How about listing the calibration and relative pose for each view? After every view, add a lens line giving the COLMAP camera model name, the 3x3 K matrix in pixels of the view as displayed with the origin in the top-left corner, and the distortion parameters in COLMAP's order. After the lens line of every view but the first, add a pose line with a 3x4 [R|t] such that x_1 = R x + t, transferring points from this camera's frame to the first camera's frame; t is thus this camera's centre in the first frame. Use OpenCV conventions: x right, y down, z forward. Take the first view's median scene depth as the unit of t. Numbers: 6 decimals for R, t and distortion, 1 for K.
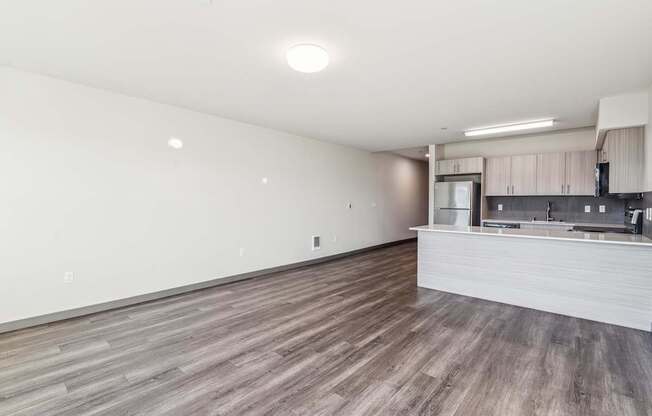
lens RADIAL K [[278.9, 0, 333.2], [0, 278.9, 205.0], [0, 0, 1]] dist [-0.003098, -0.000298]
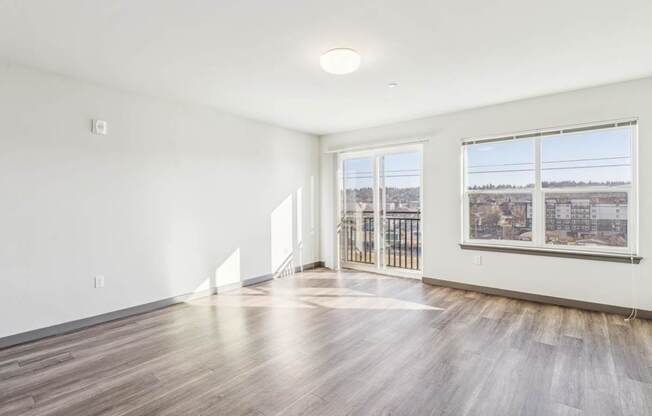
lens RADIAL K [[318.2, 0, 324.3], [0, 318.2, 200.5], [0, 0, 1]] dist [-0.006430, -0.000448]
pose [[-0.999990, 0.004401, -0.000673, -0.015066], [0.004397, 0.999972, 0.006014, -0.012324], [0.000699, 0.006011, -0.999982, 1.315768]]
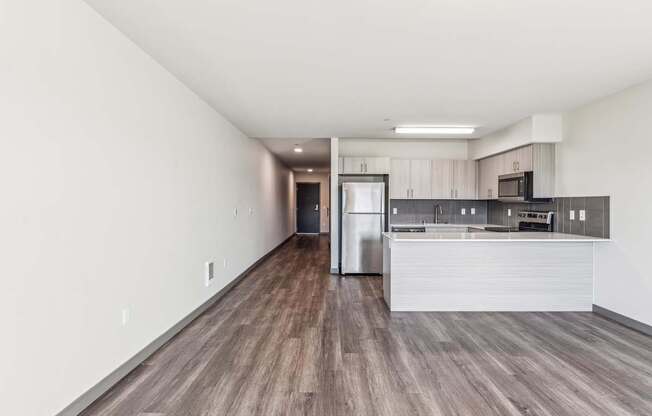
lens RADIAL K [[323.7, 0, 326.0], [0, 323.7, 208.0], [0, 0, 1]] dist [0.001091, -0.000308]
pose [[0.779197, -0.007167, 0.626738, -0.472047], [0.008711, 0.999962, 0.000605, -0.007951], [-0.626719, 0.004988, 0.779230, 0.439355]]
